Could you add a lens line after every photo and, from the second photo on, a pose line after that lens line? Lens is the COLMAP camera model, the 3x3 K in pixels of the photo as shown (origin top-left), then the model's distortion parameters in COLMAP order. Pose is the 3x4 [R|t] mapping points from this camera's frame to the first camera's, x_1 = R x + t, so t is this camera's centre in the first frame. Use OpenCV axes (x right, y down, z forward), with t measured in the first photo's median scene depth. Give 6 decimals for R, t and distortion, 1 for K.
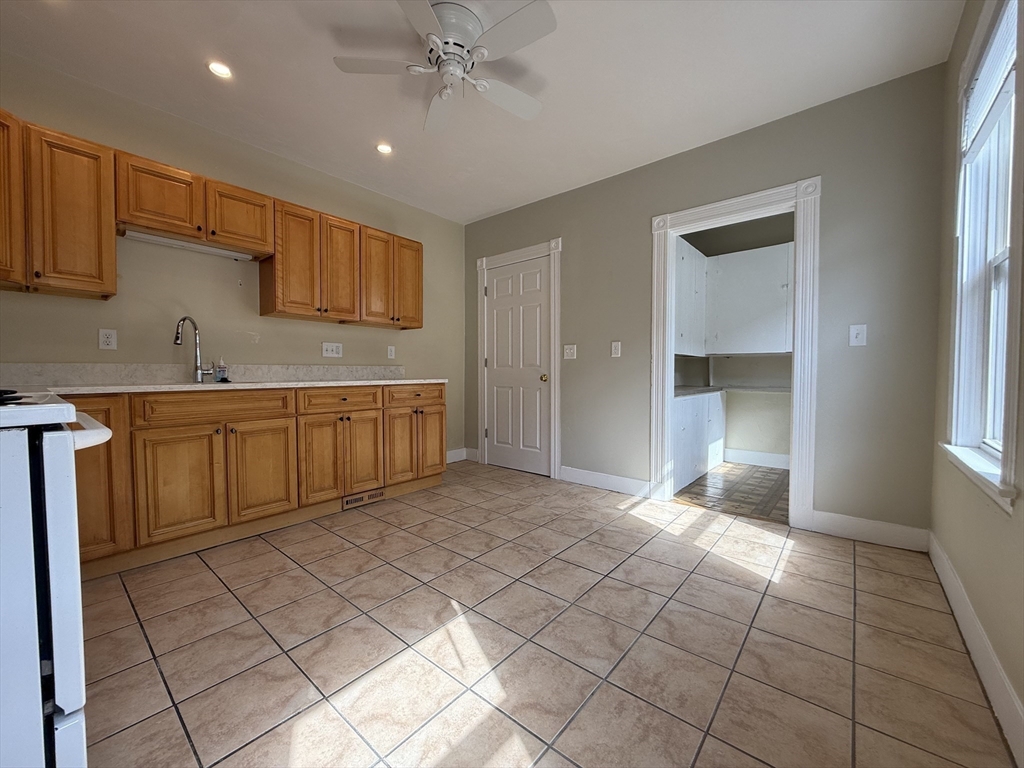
lens RADIAL K [[409.0, 0, 512.0], [0, 409.0, 384.0], [0, 0, 1]] dist [-0.000446, -0.000069]
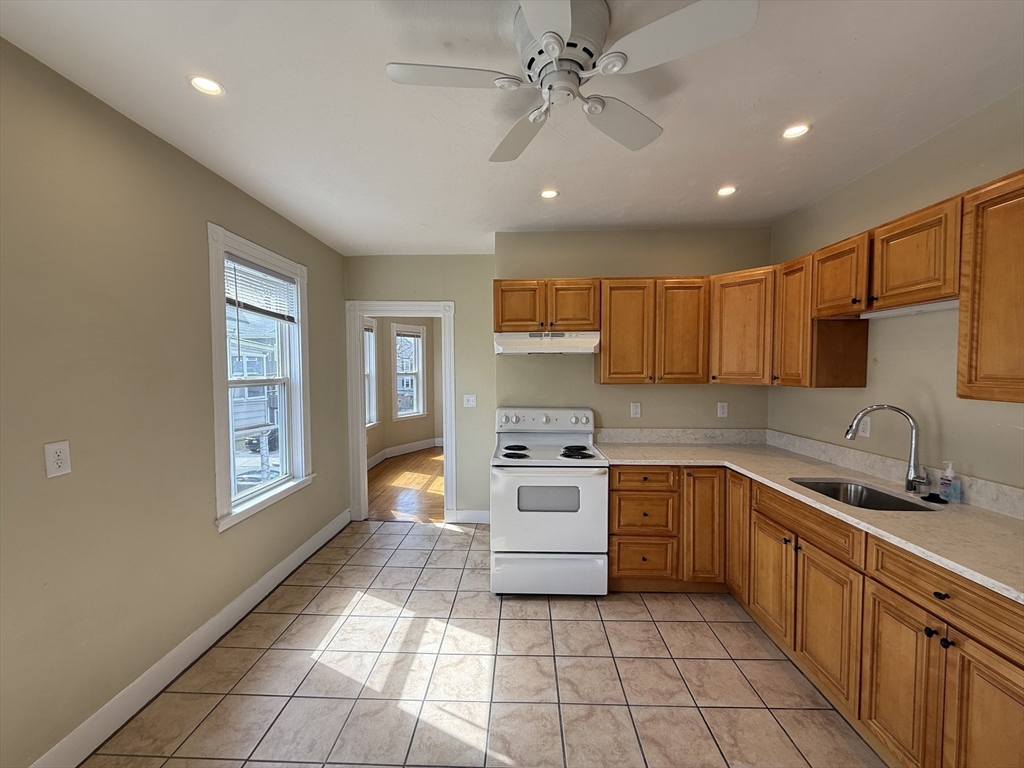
lens RADIAL K [[409.0, 0, 512.0], [0, 409.0, 384.0], [0, 0, 1]] dist [-0.000446, -0.000069]
pose [[-0.784135, 0.027501, -0.619981, 0.406766], [-0.011552, 0.998198, 0.058889, -0.370052], [0.620483, 0.053339, -0.782404, 1.767573]]
